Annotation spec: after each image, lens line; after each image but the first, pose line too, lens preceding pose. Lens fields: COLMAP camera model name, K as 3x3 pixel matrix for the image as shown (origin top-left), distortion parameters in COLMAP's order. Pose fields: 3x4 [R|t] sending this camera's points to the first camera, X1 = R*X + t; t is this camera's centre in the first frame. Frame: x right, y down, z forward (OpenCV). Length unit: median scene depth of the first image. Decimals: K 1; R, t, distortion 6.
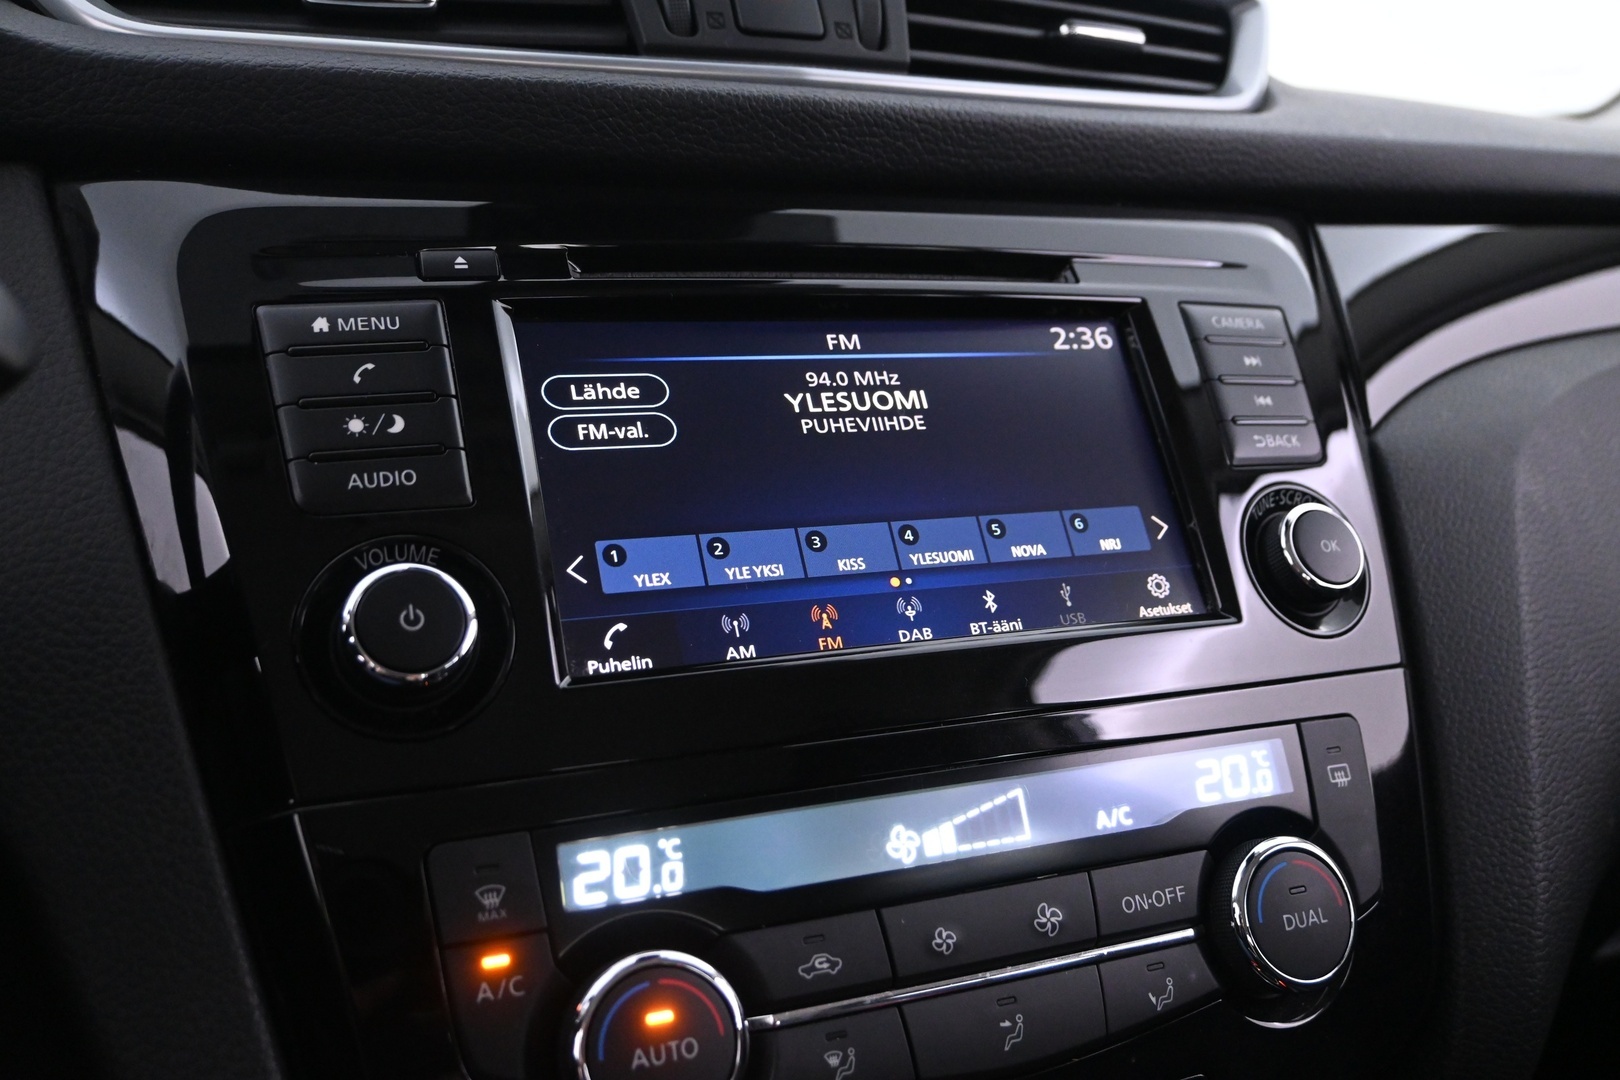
lens RADIAL K [[1419.4, 0, 809.5], [0, 1419.4, 543.3], [0, 0, 1]] dist [-0.013194, -0.001056]
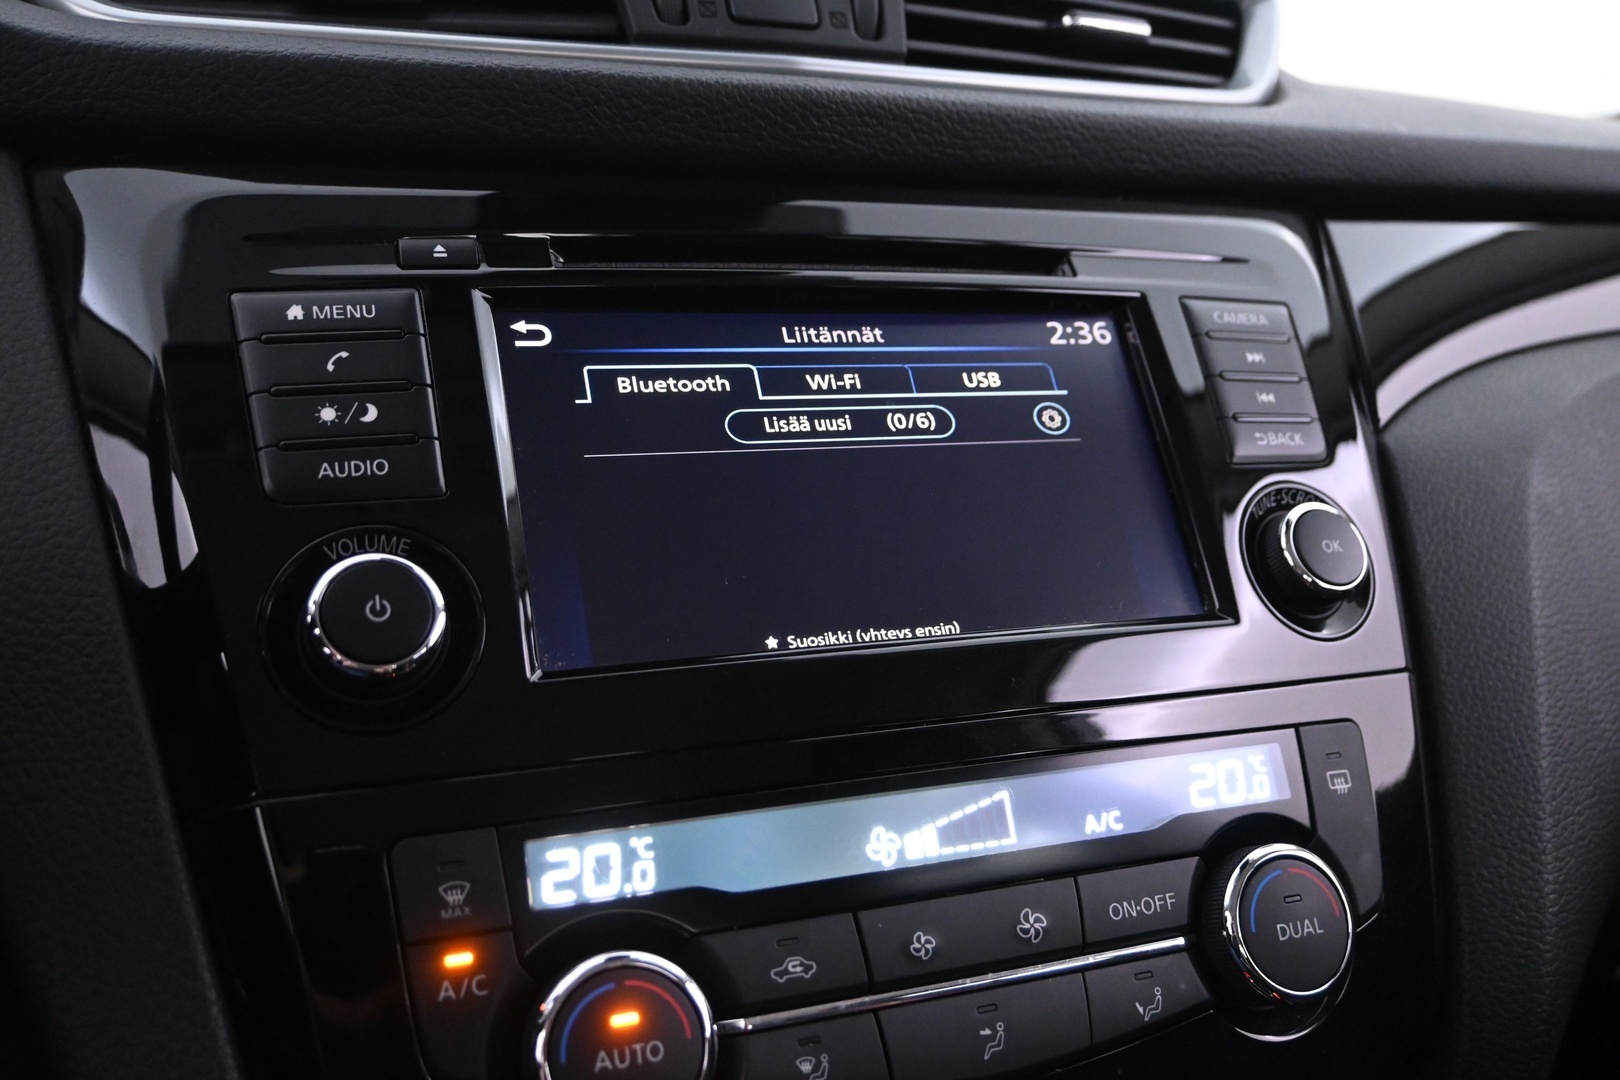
lens RADIAL K [[1419.4, 0, 810.7], [0, 1419.4, 545.1], [0, 0, 1]] dist [-0.013194, -0.001056]
pose [[0.999703, 0.006968, -0.023335, 0.036067], [-0.007099, 0.999960, -0.005514, 0.010177], [0.023295, 0.005678, 0.999713, 0.020625]]
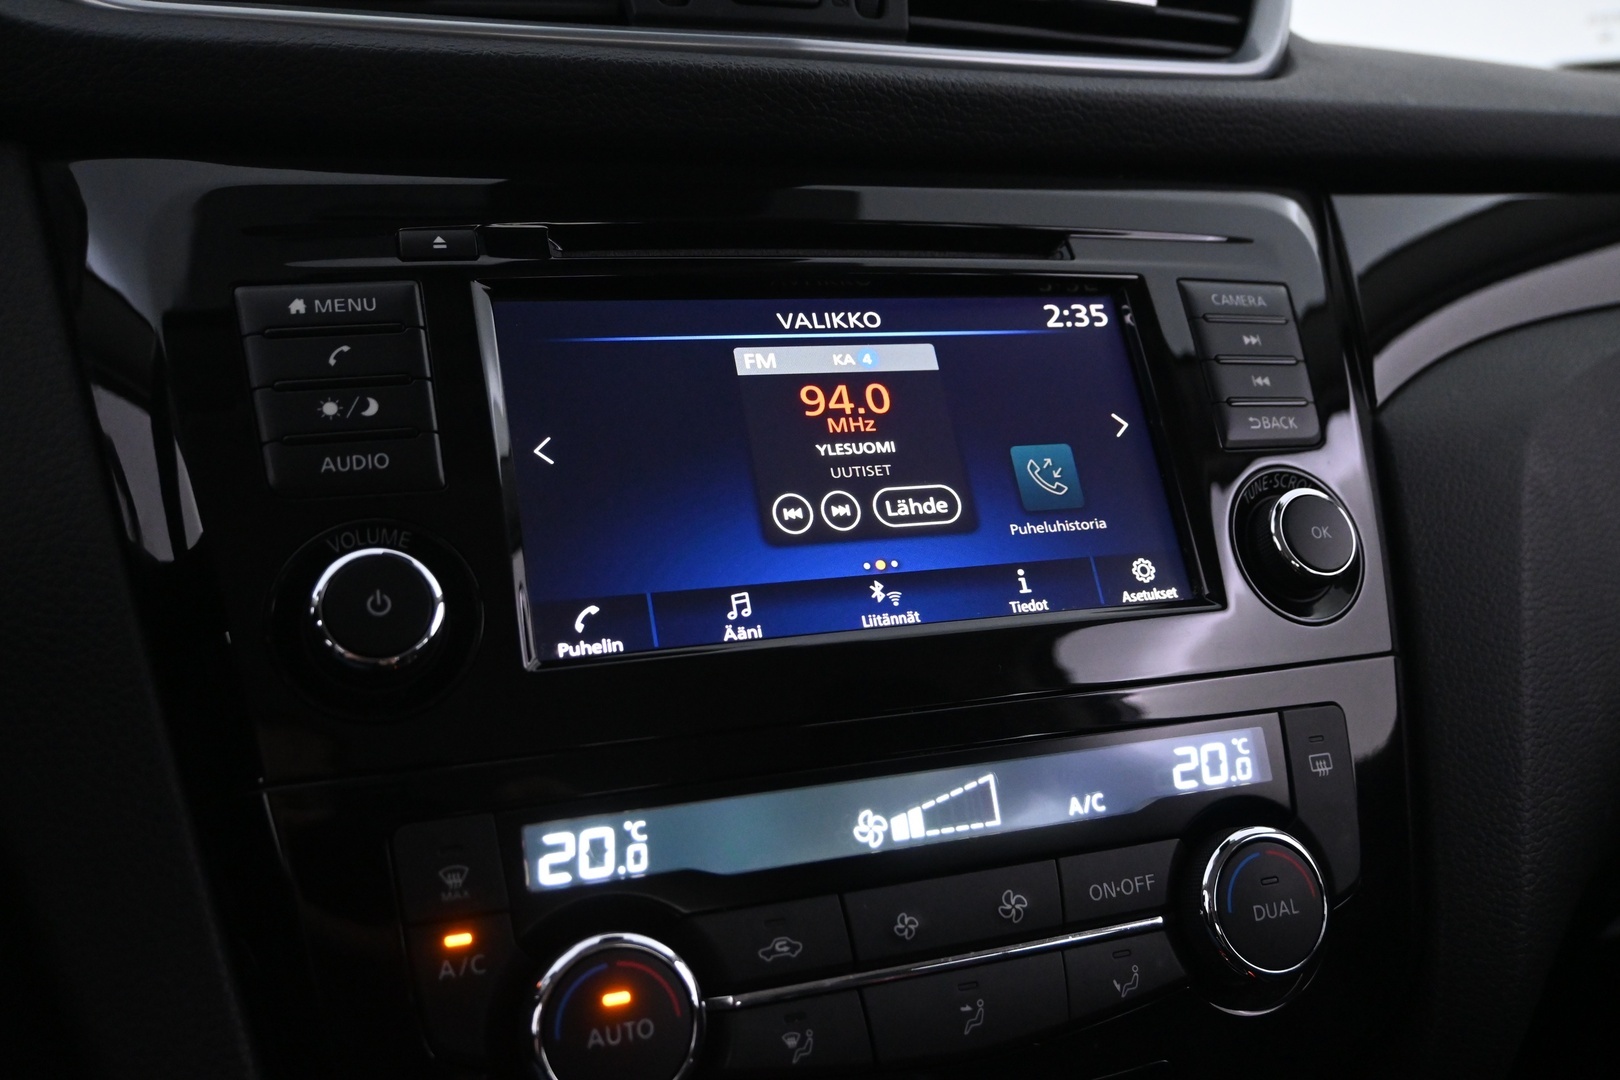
lens RADIAL K [[1419.4, 0, 811.8], [0, 1419.4, 544.2], [0, 0, 1]] dist [-0.013194, -0.001056]
pose [[0.999116, 0.015811, -0.038957, 0.058377], [-0.013932, 0.998748, 0.048054, -0.036484], [0.039668, -0.047469, 0.998085, 0.001164]]
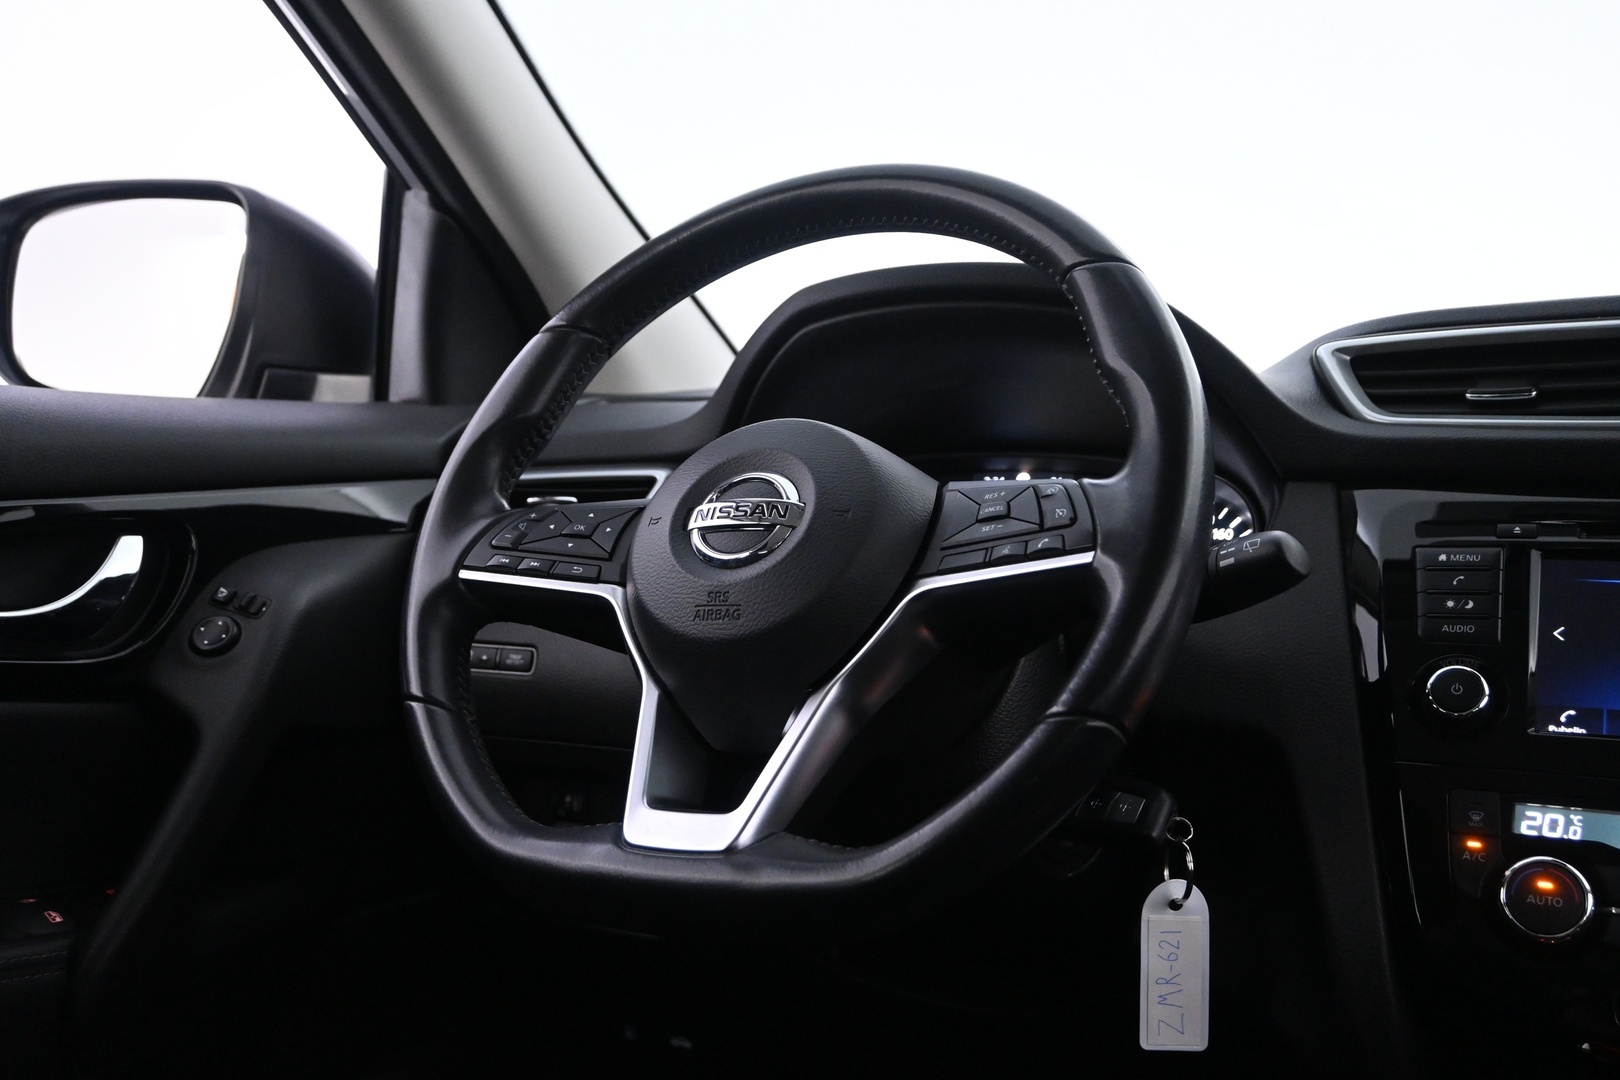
lens RADIAL K [[1490.1, 0, 808.8], [0, 1490.1, 541.8], [0, 0, 1]] dist [-0.006091, 0.000000]
pose [[0.639110, 0.034962, -0.768320, 0.748900], [-0.142292, 0.987096, -0.073445, 0.122739], [0.755838, 0.156265, 0.635838, -1.137579]]
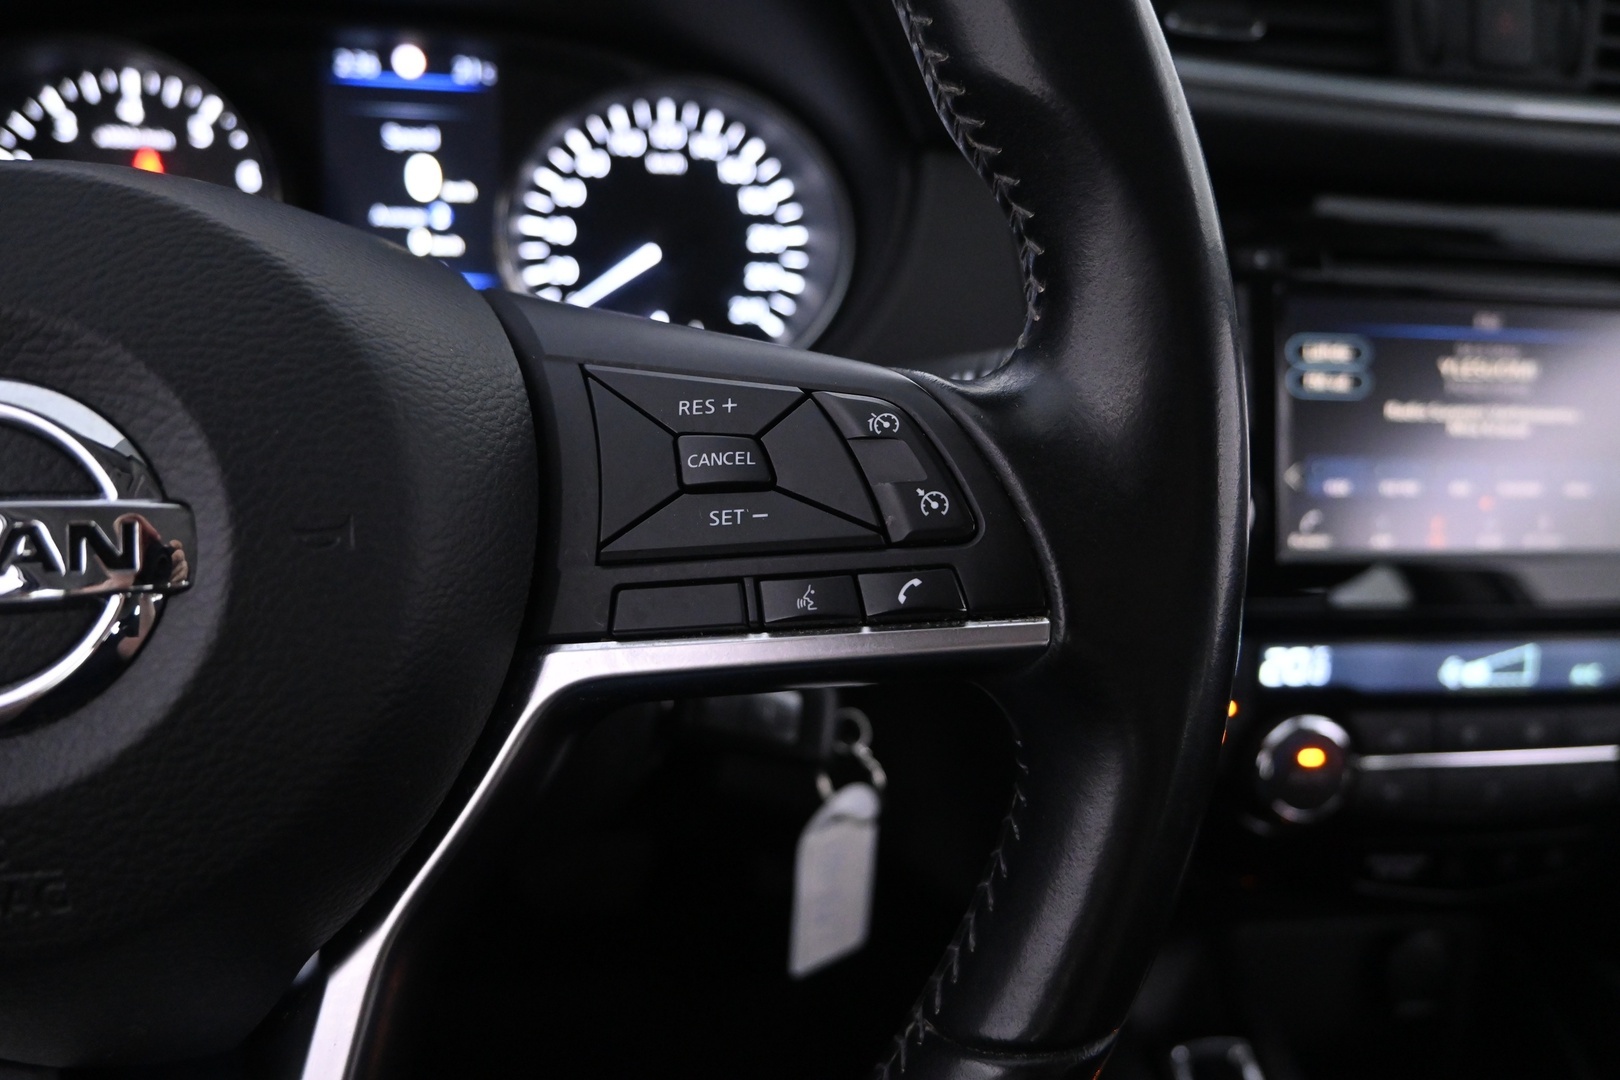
lens RADIAL K [[1104.4, 0, 806.9], [0, 1104.4, 539.6], [0, 0, 1]] dist [-0.000942, 0.003096]
pose [[0.965985, 0.198901, -0.165260, -0.452434], [-0.128446, 0.923704, 0.360933, -0.278976], [0.224441, -0.327429, 0.917832, -0.265572]]
